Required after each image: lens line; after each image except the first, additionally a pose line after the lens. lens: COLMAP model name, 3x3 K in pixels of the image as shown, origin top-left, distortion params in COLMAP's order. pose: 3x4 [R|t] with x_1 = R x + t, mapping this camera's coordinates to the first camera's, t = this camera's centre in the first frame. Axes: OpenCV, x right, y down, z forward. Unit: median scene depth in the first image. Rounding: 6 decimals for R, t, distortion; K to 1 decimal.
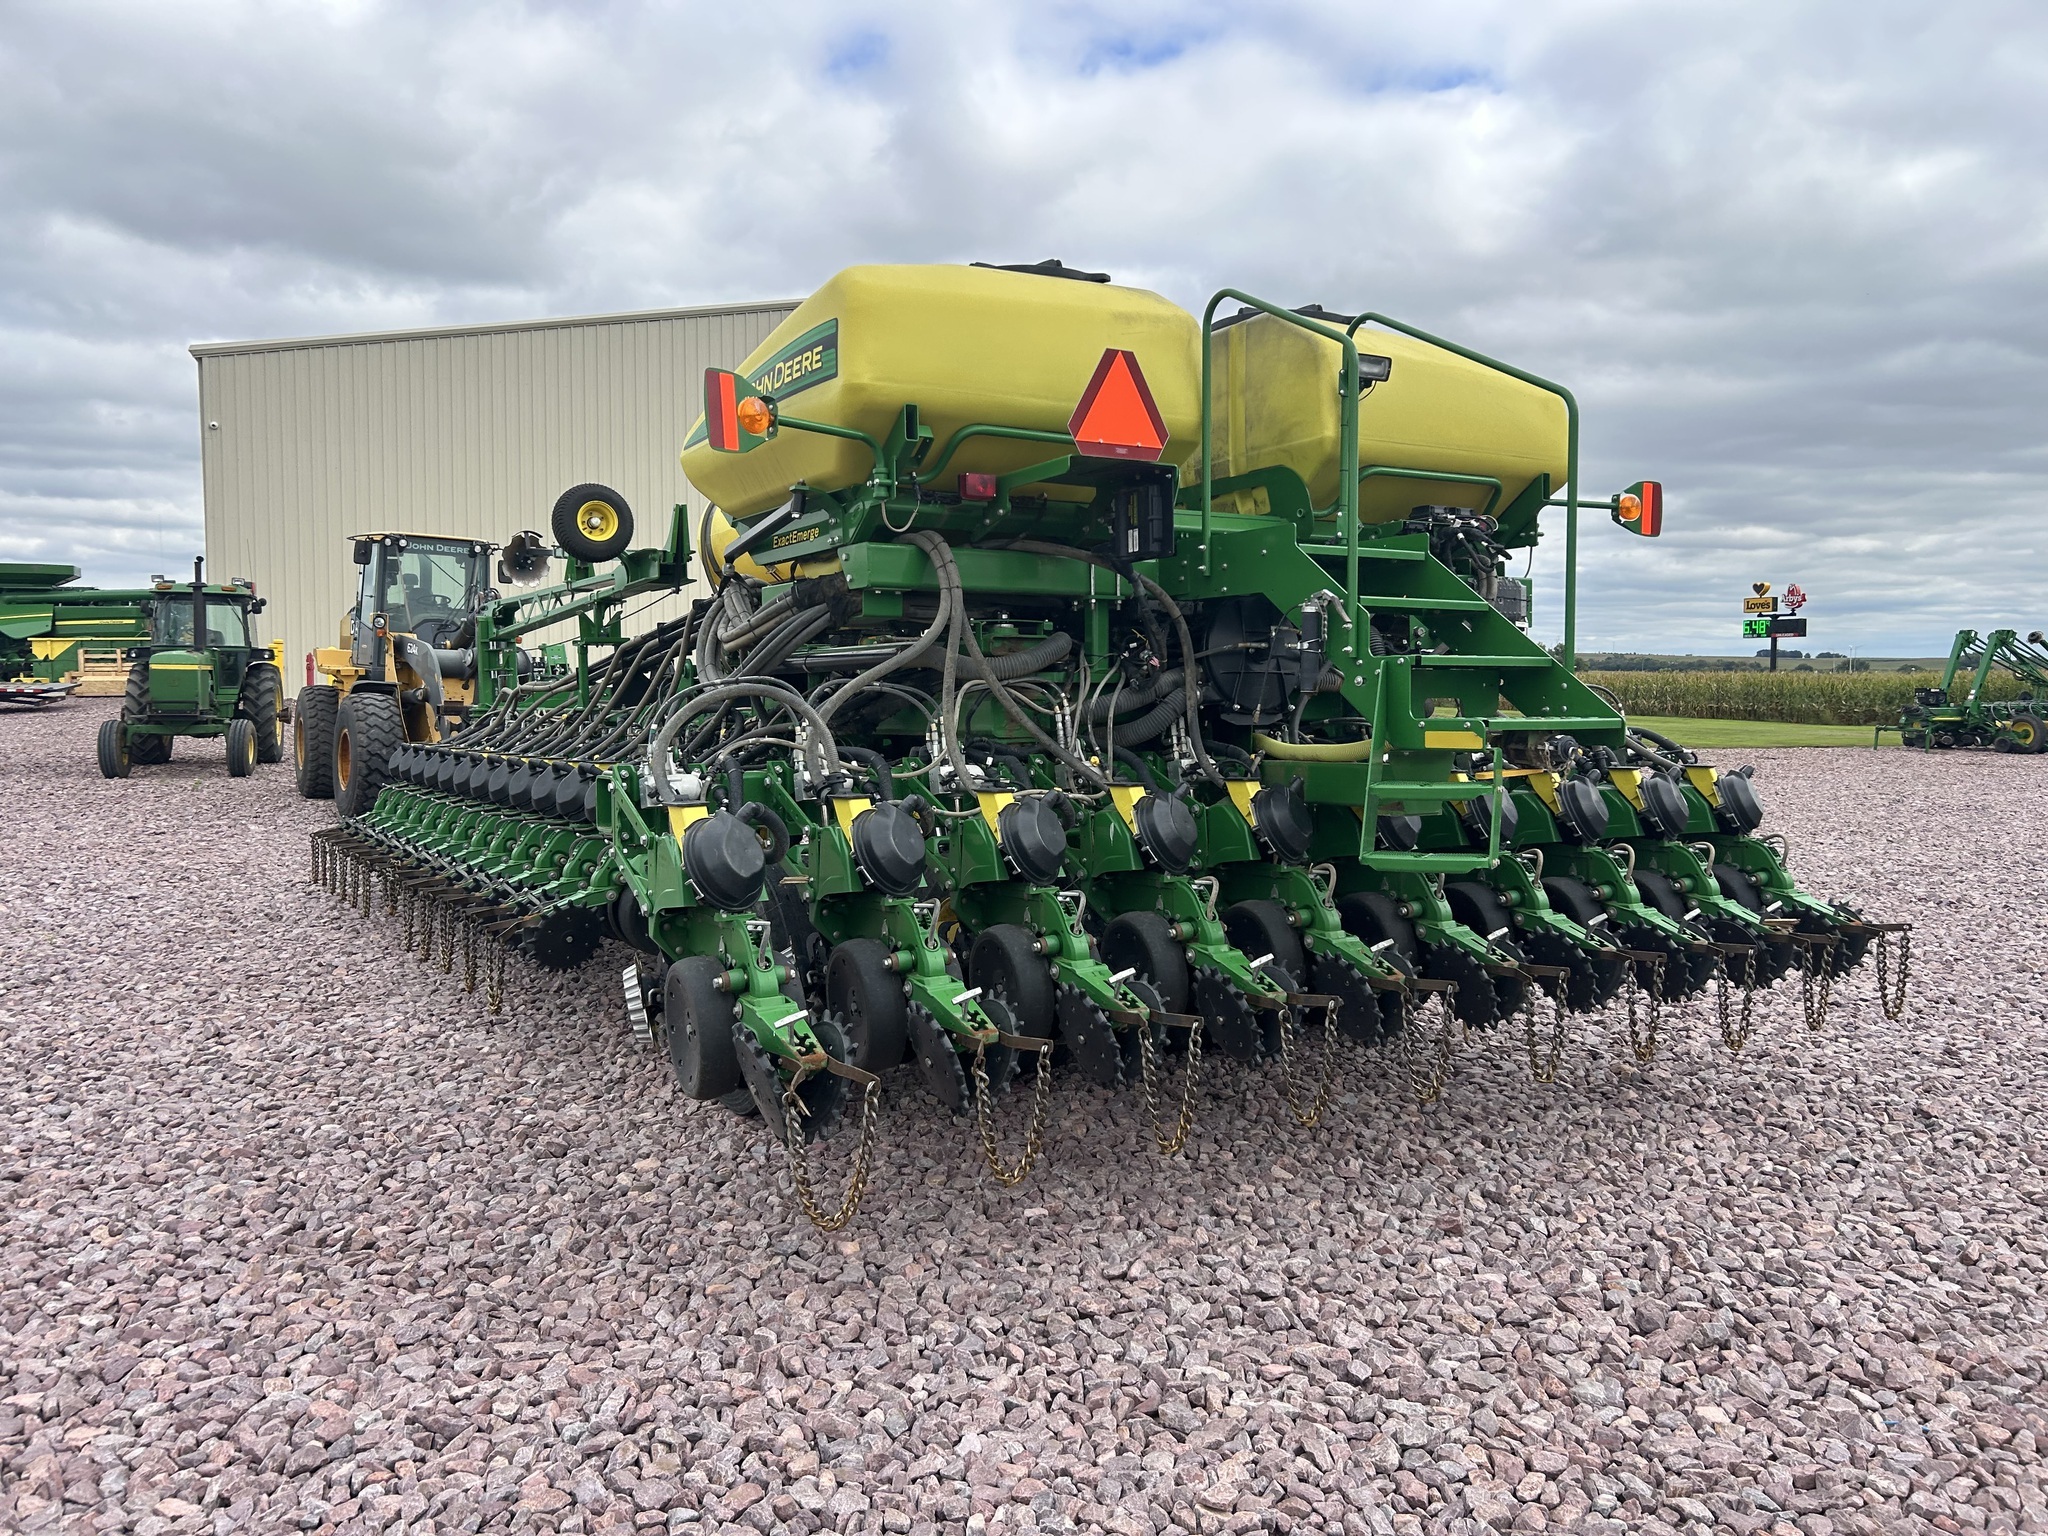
lens RADIAL K [[1586.0, 0, 1054.4], [0, 1586.0, 777.2], [0, 0, 1]] dist [0.040637, -0.038559]
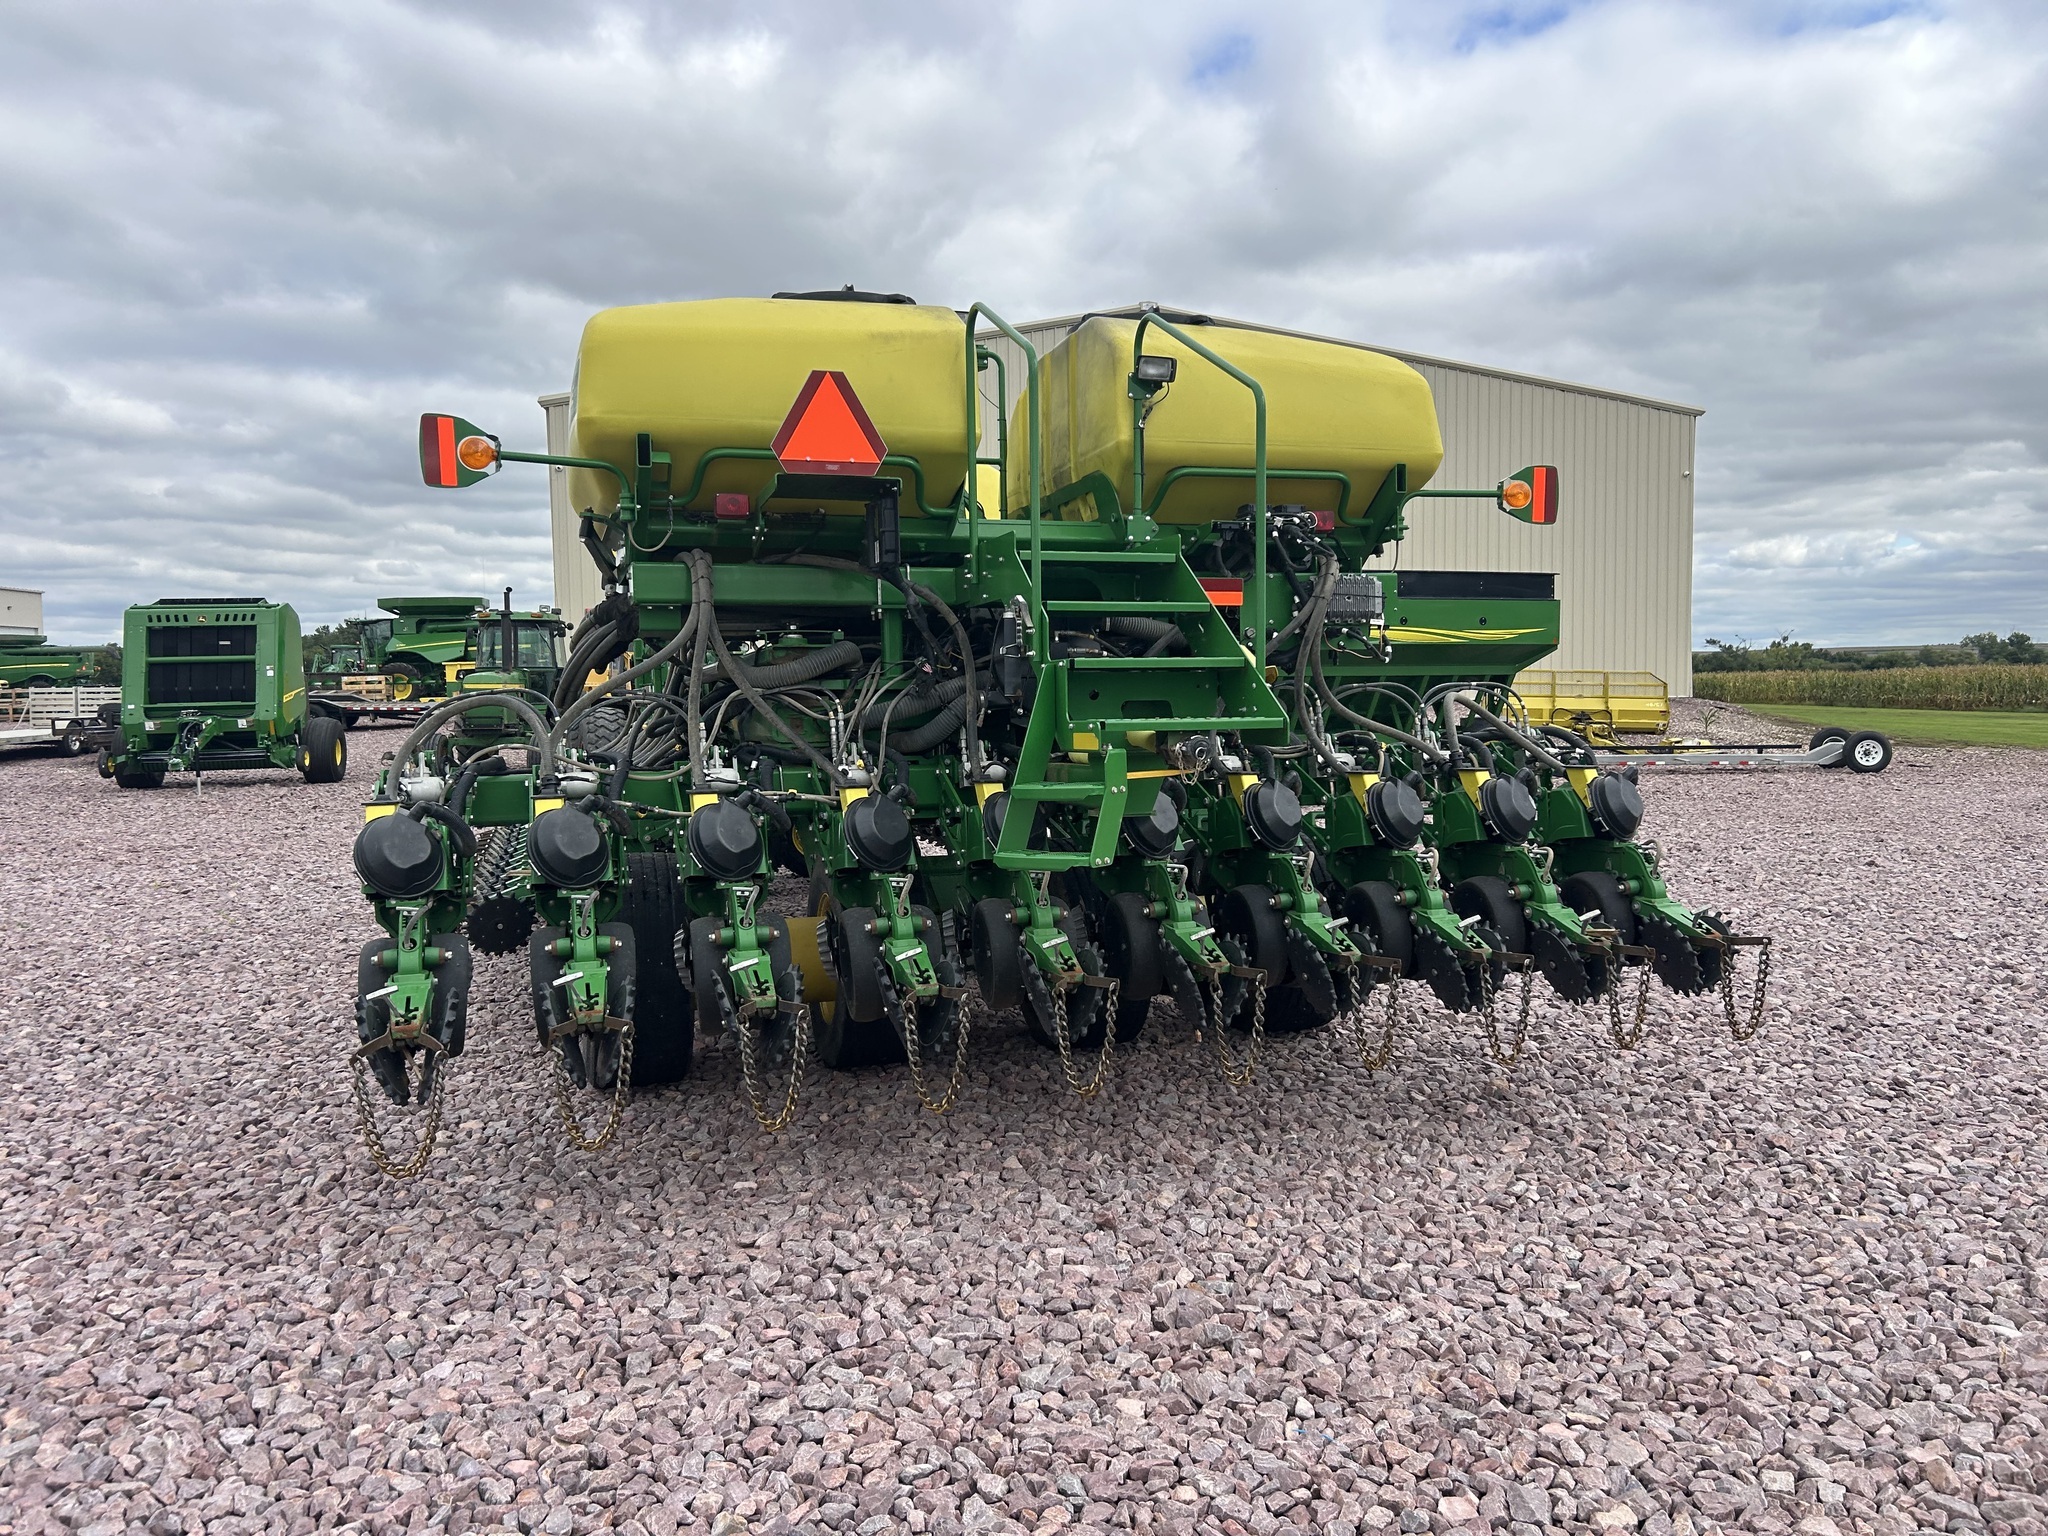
lens RADIAL K [[1594.2, 0, 1068.7], [0, 1594.2, 797.6], [0, 0, 1]] dist [0.042882, -0.039055]
pose [[0.970113, 0.001114, -0.242650, 0.338889], [0.000794, 0.999970, 0.007767, 0.003697], [0.242652, -0.007727, 0.970083, 0.008118]]
